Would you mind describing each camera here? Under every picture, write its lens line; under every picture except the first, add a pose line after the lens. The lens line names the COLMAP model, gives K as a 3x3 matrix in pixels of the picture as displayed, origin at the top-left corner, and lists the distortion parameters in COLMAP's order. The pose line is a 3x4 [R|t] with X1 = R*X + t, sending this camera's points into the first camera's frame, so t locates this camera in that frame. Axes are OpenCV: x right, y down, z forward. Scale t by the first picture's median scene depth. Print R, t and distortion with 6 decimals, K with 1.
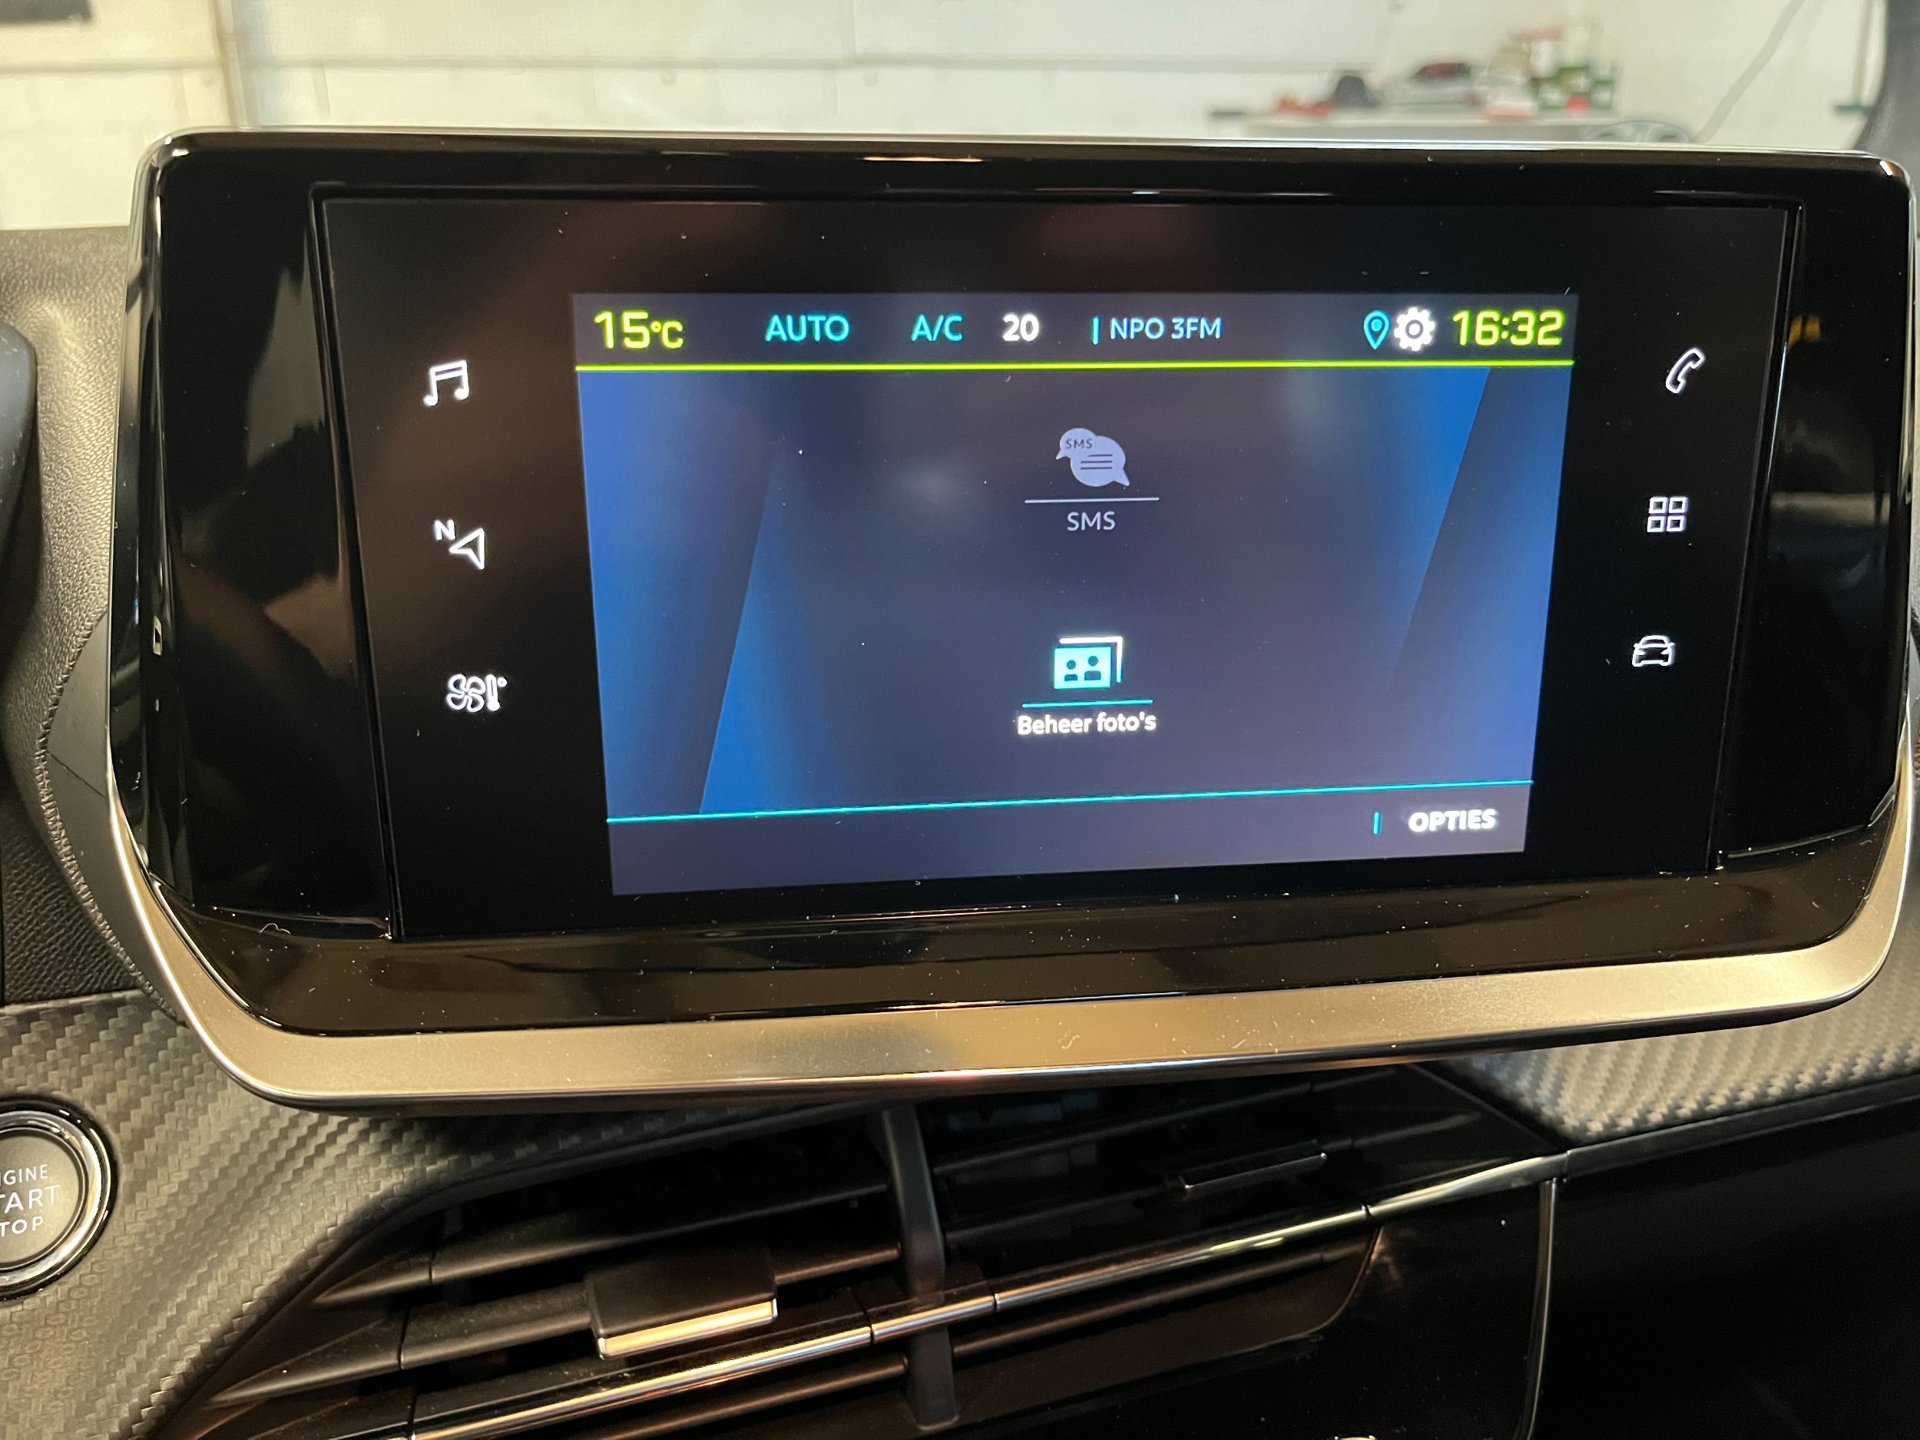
lens RADIAL K [[1451.5, 0, 975.0], [0, 1451.5, 731.3], [0, 0, 1]] dist [0.021024, -0.063513]
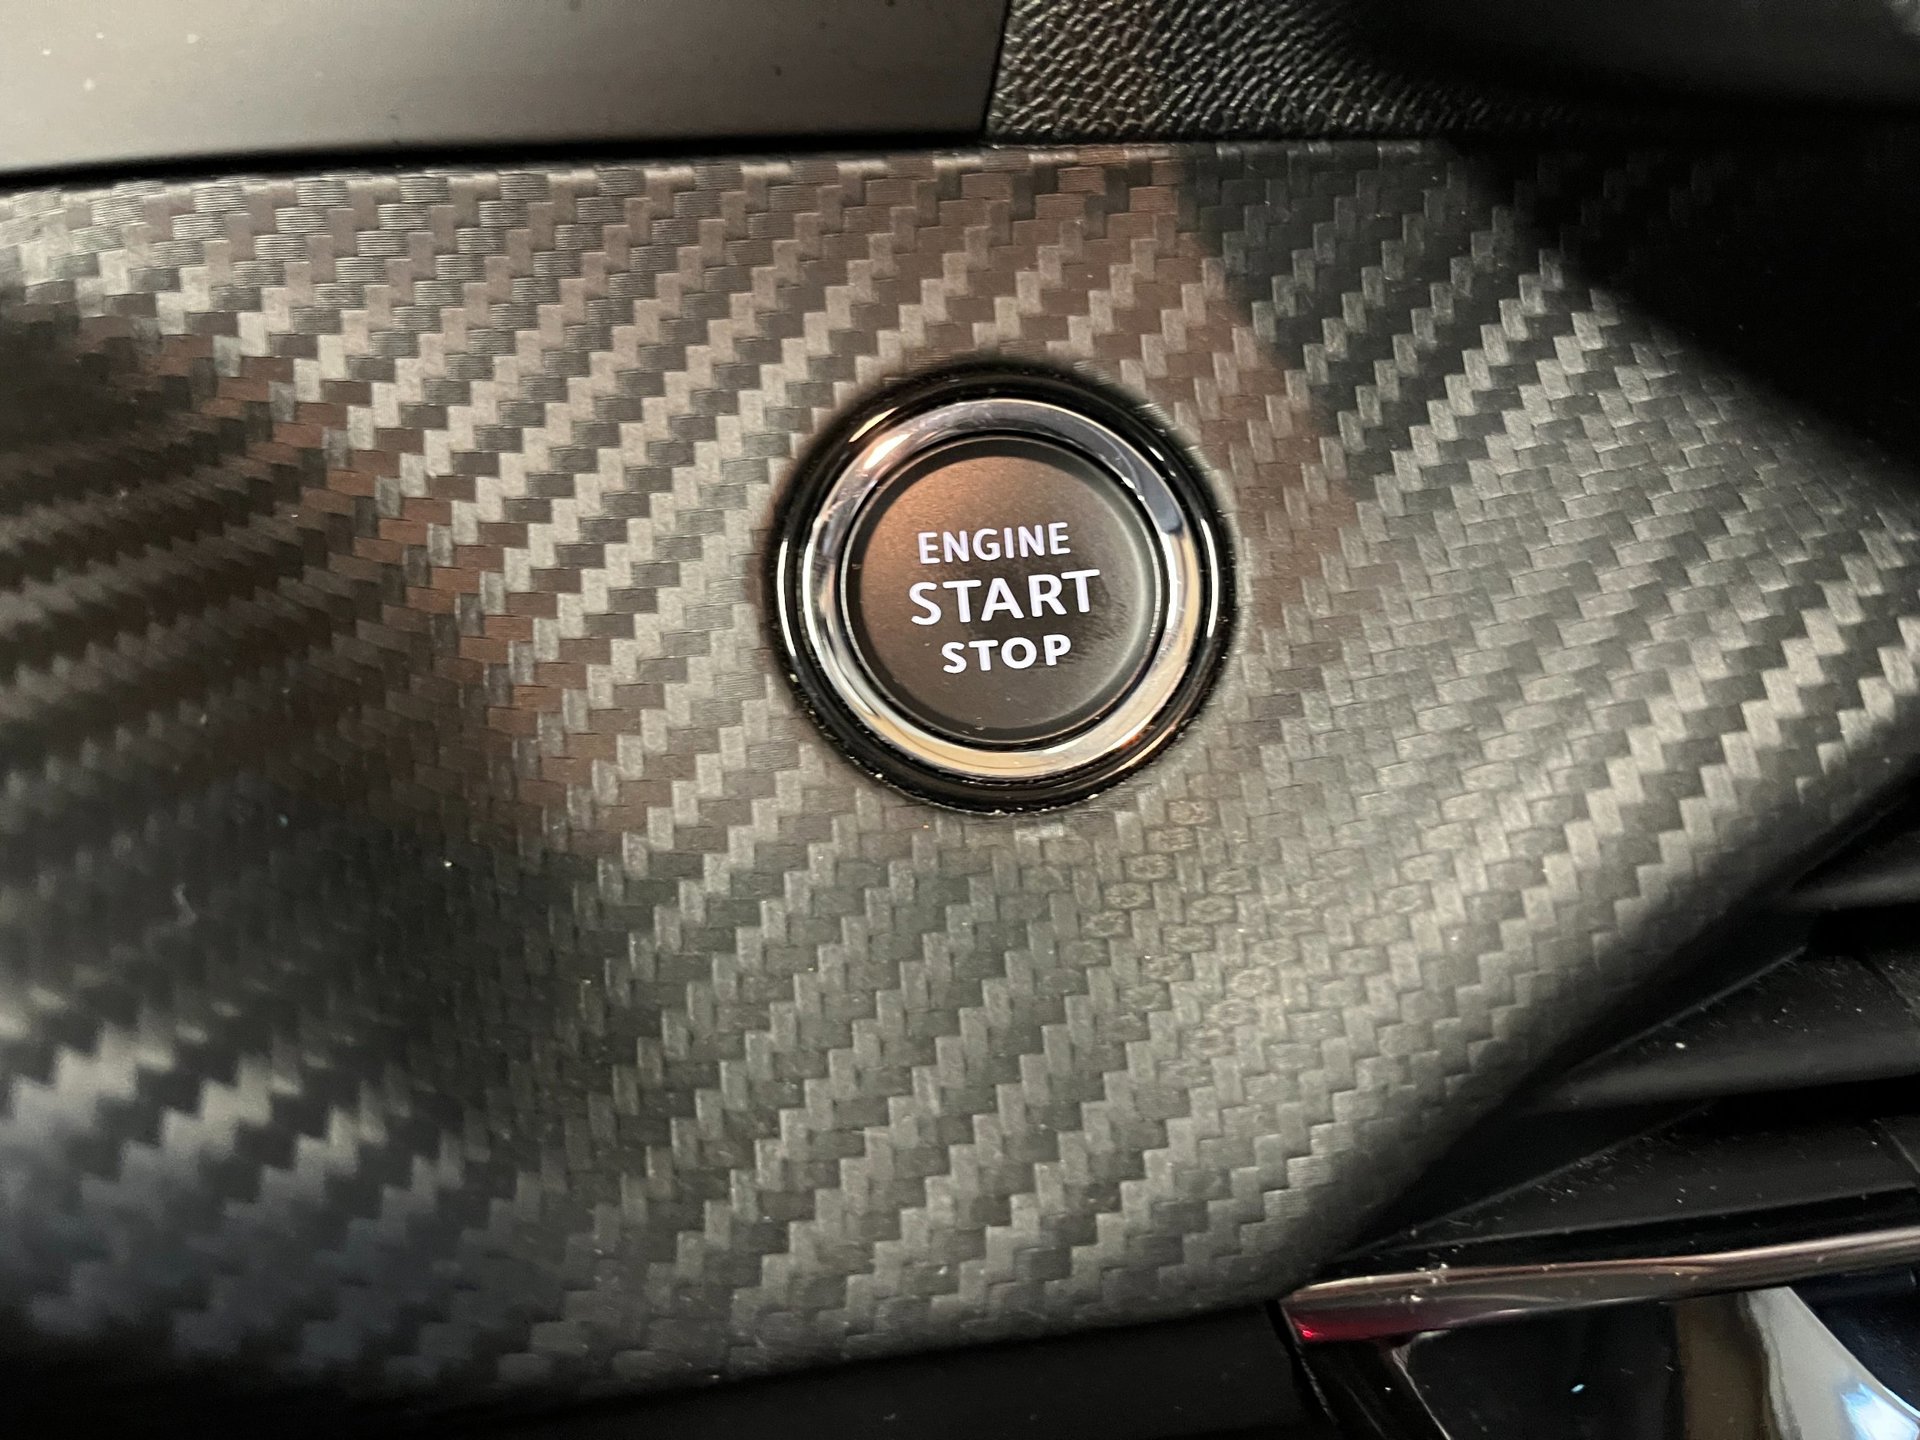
lens RADIAL K [[1453.0, 0, 957.4], [0, 1453.0, 717.5], [0, 0, 1]] dist [0.002146, -0.002650]
pose [[0.978766, 0.123483, -0.163614, -0.623734], [-0.072803, 0.955561, 0.285662, 0.242772], [0.191618, -0.267685, 0.944260, 0.579985]]
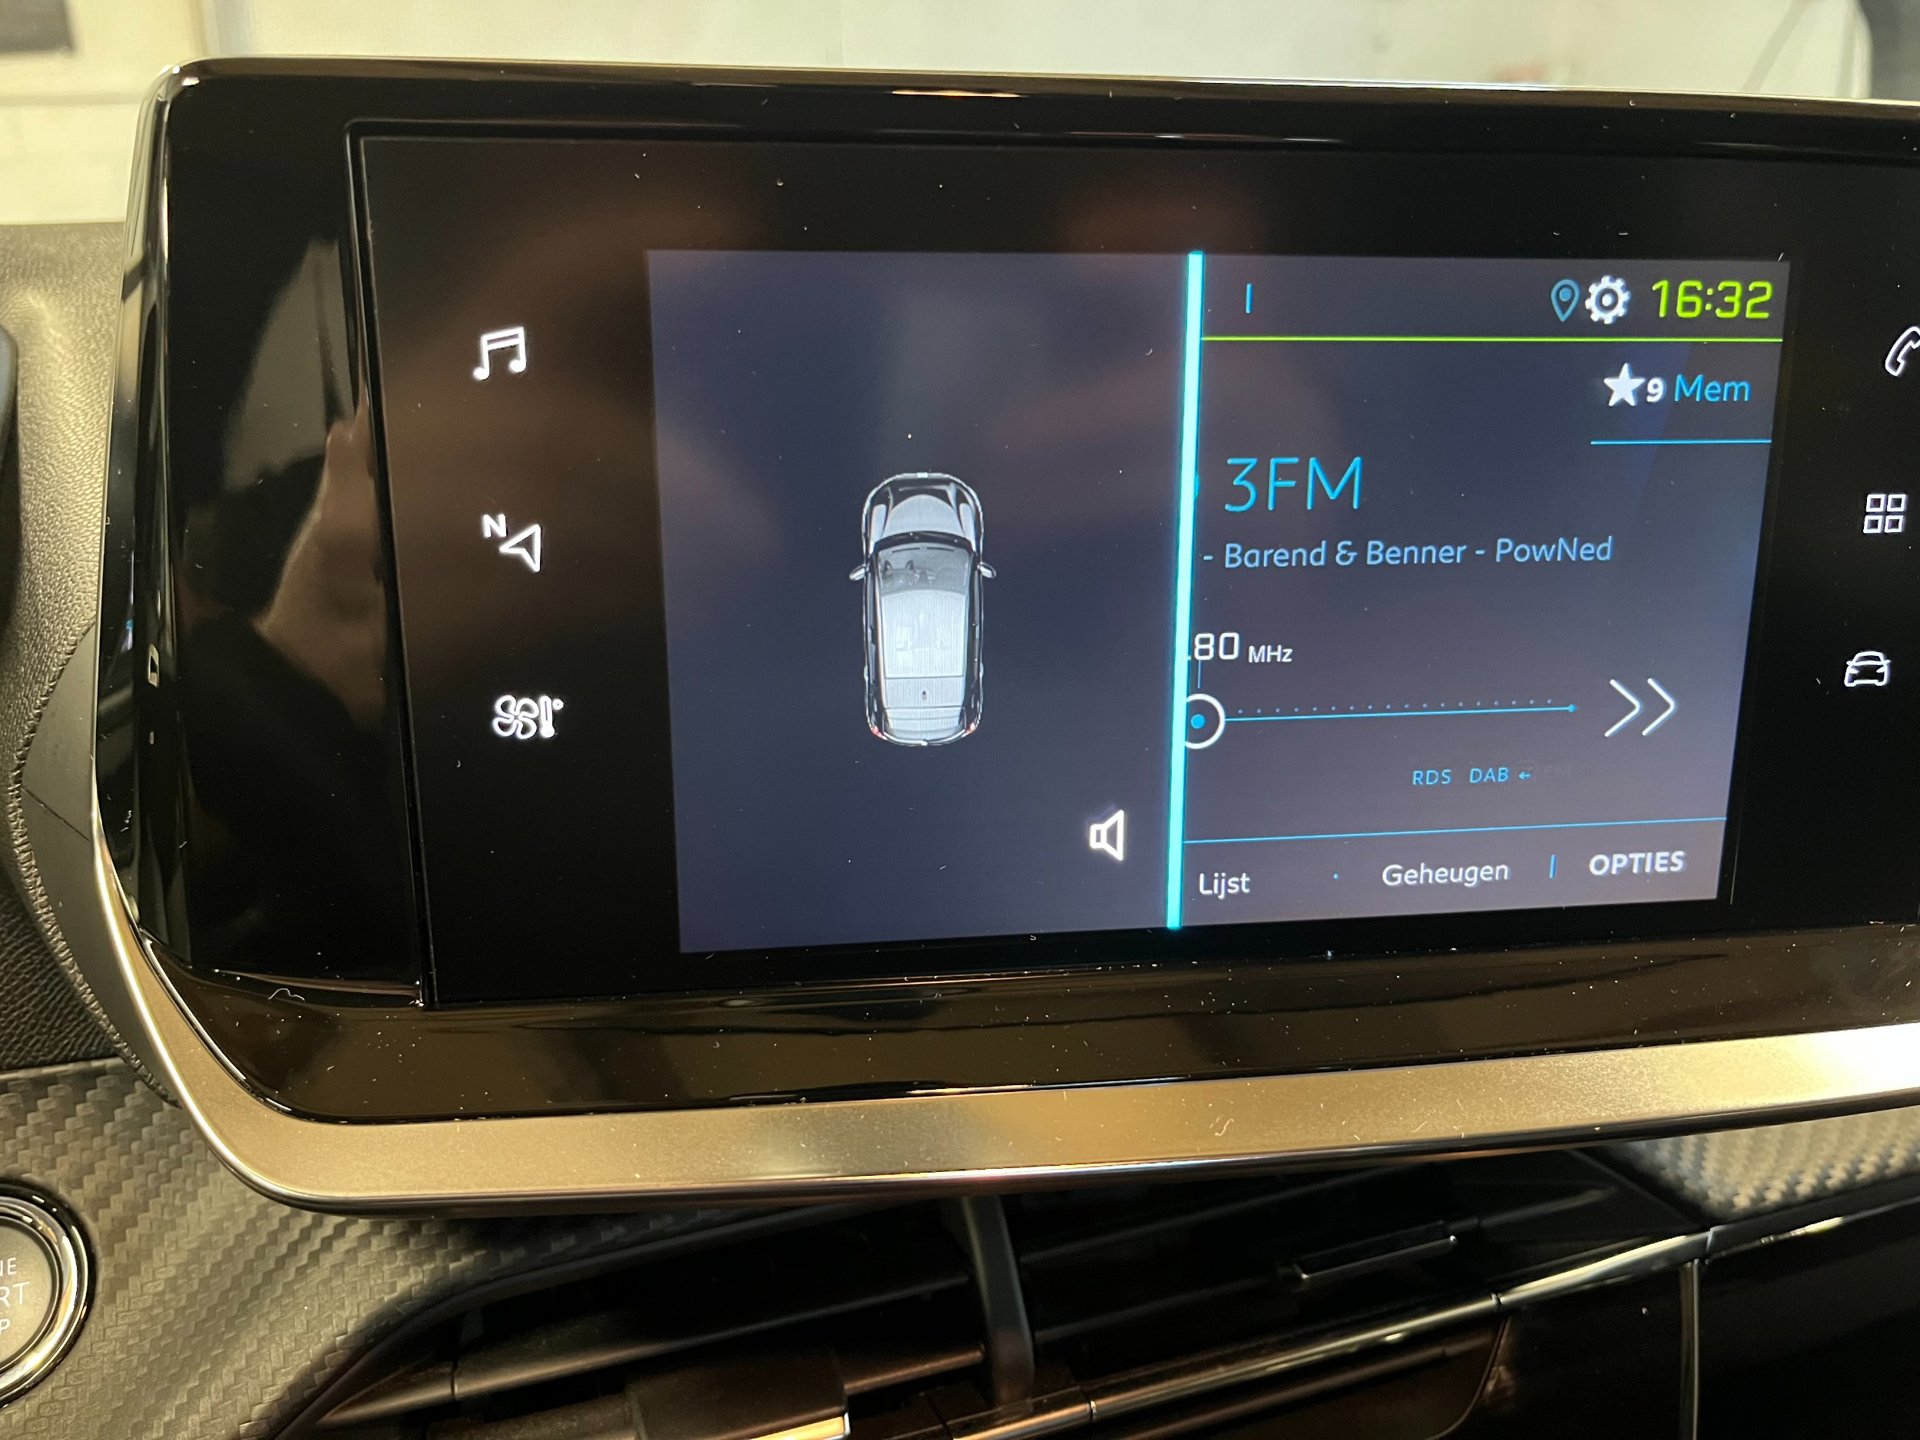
lens RADIAL K [[1451.5, 0, 963.1], [0, 1451.5, 718.8], [0, 0, 1]] dist [0.021024, -0.063513]
pose [[0.999975, -0.000898, 0.007075, -0.077526], [0.001126, 0.999477, -0.032304, 0.002126], [-0.007042, 0.032311, 0.999453, 0.119928]]
